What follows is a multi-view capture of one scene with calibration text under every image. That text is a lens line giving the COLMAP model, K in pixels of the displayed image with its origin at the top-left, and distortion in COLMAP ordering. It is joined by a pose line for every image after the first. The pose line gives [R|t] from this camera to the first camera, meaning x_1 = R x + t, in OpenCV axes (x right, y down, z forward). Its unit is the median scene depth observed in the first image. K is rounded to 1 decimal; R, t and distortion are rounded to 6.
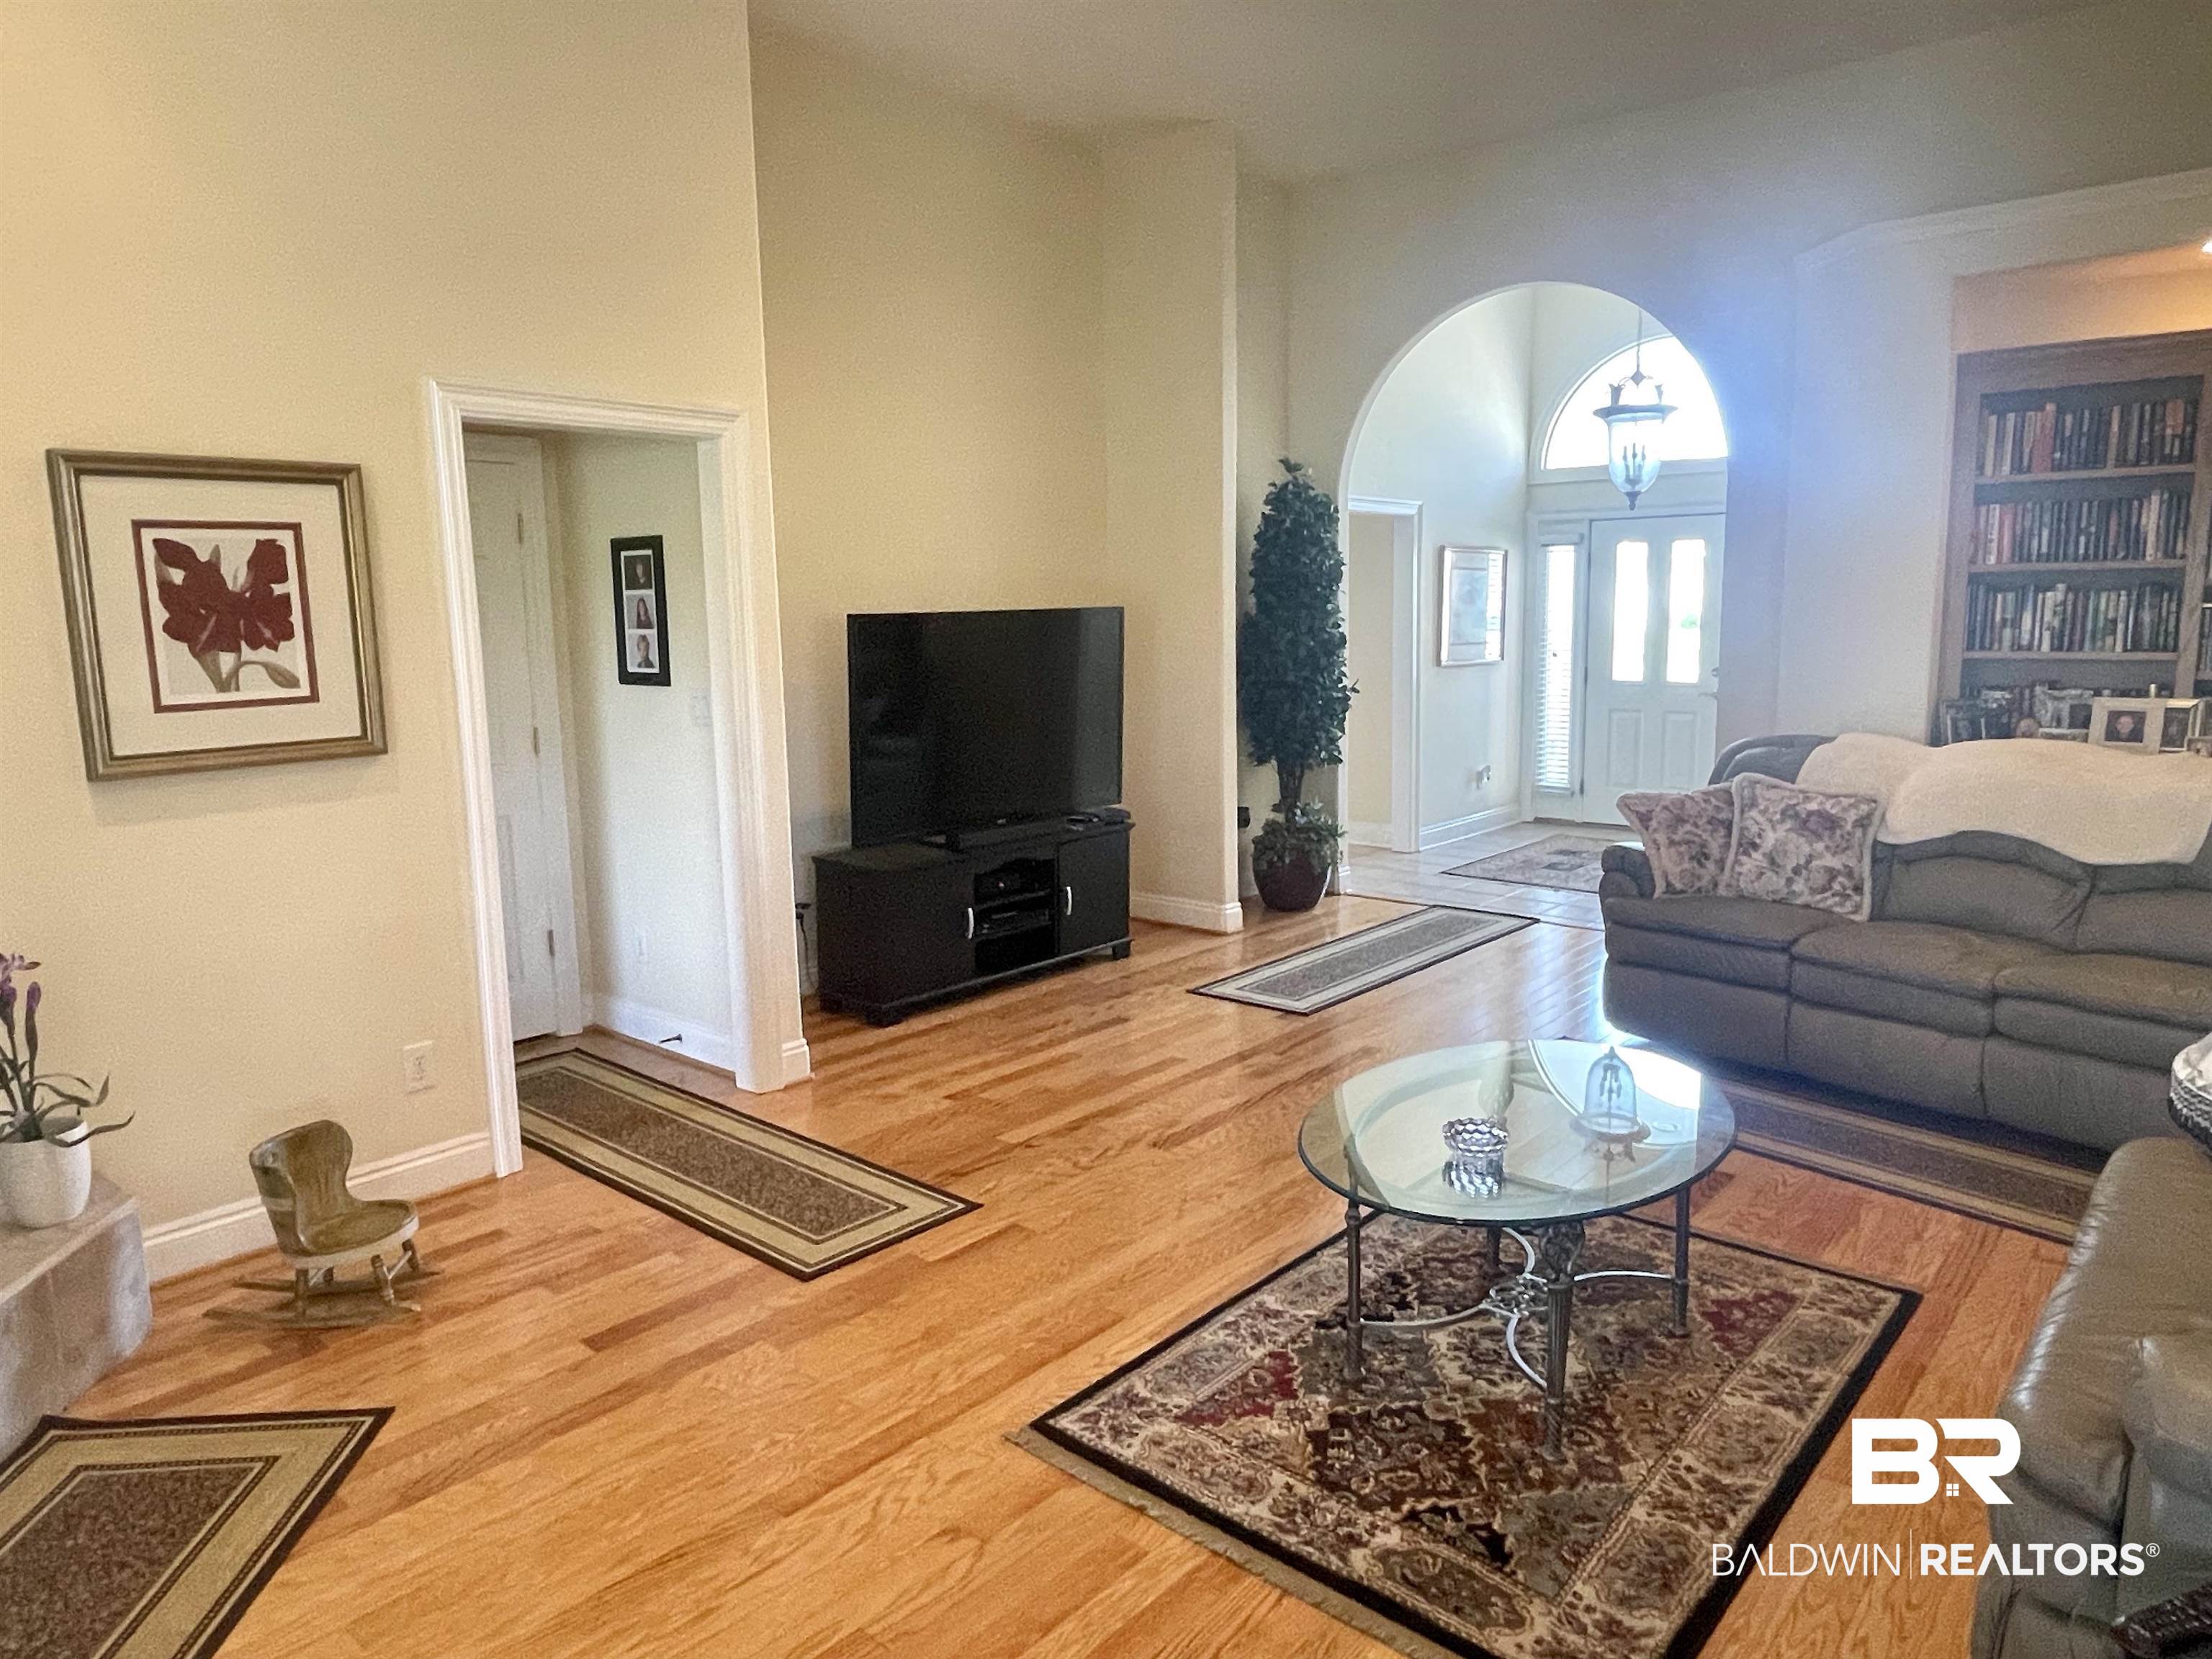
lens RADIAL K [[1444.8, 0, 1092.7], [0, 1444.8, 821.9], [0, 0, 1]] dist [-0.001593, 0.002053]
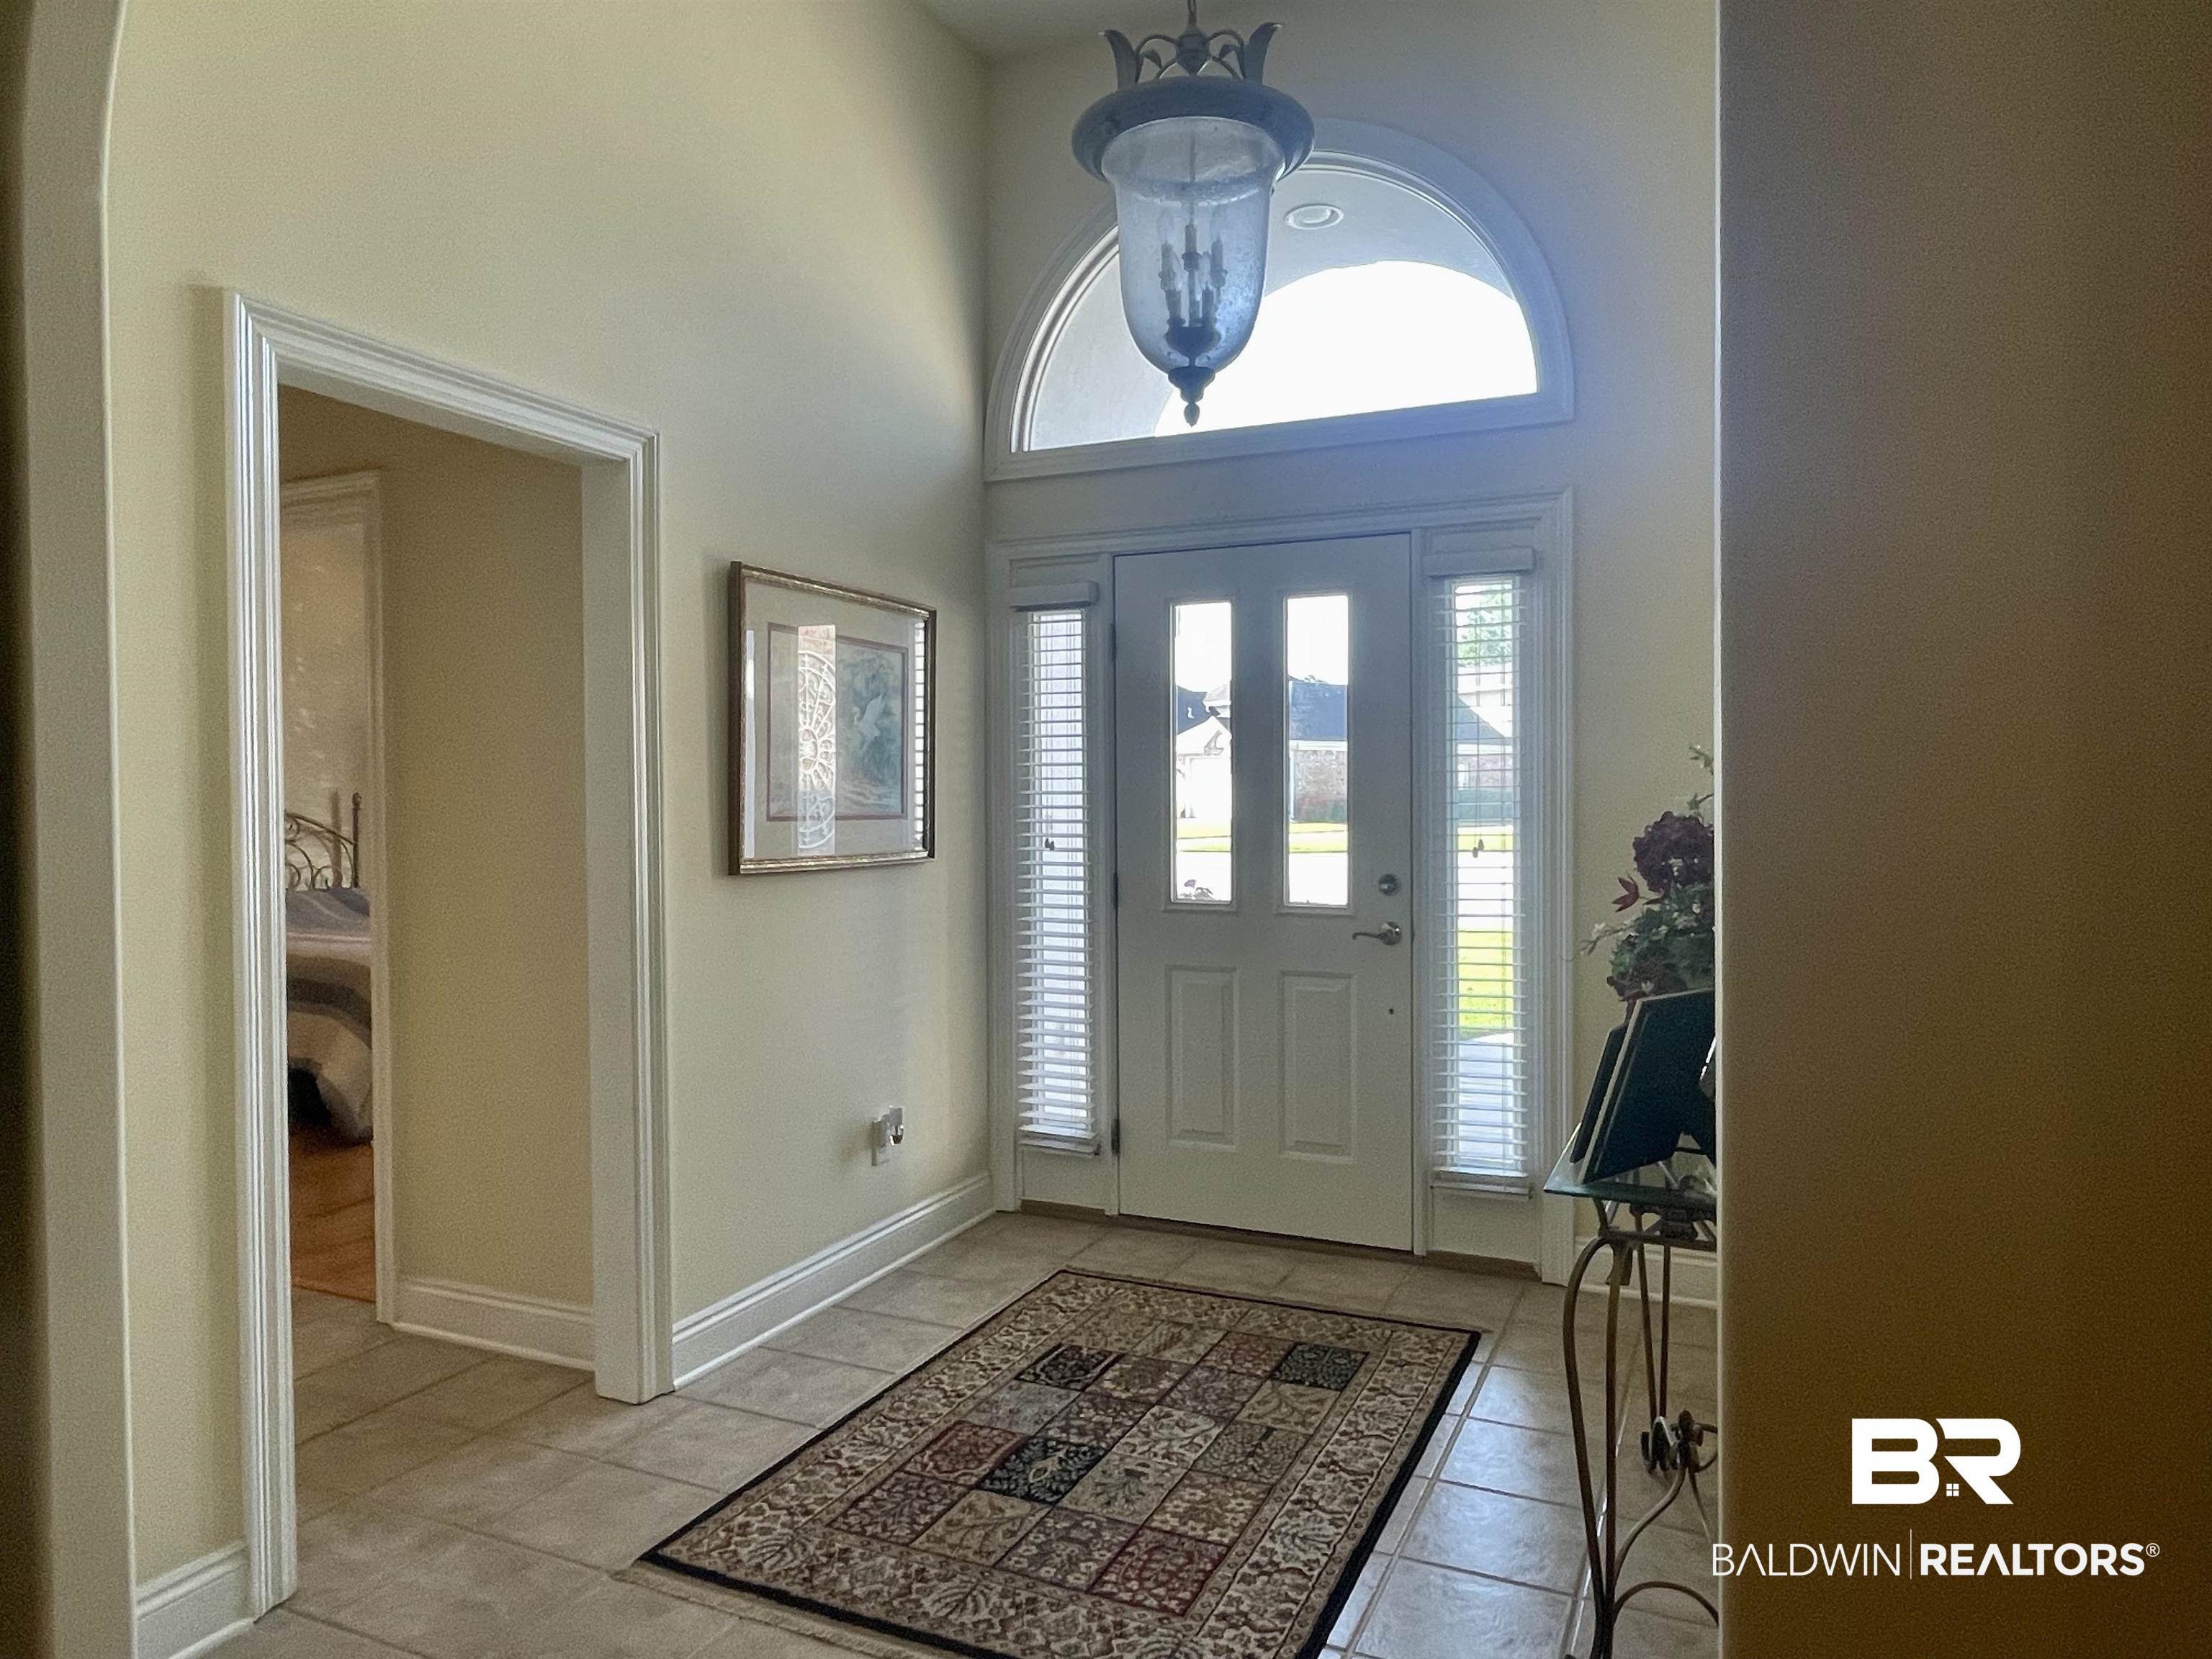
lens RADIAL K [[1444.8, 0, 1105.6], [0, 1444.8, 817.6], [0, 0, 1]] dist [-0.001593, 0.002053]
pose [[0.960881, 0.007053, 0.276870, 0.478185], [0.030767, 0.990770, -0.132015, -0.144497], [-0.275246, 0.135369, 0.951796, 1.275696]]
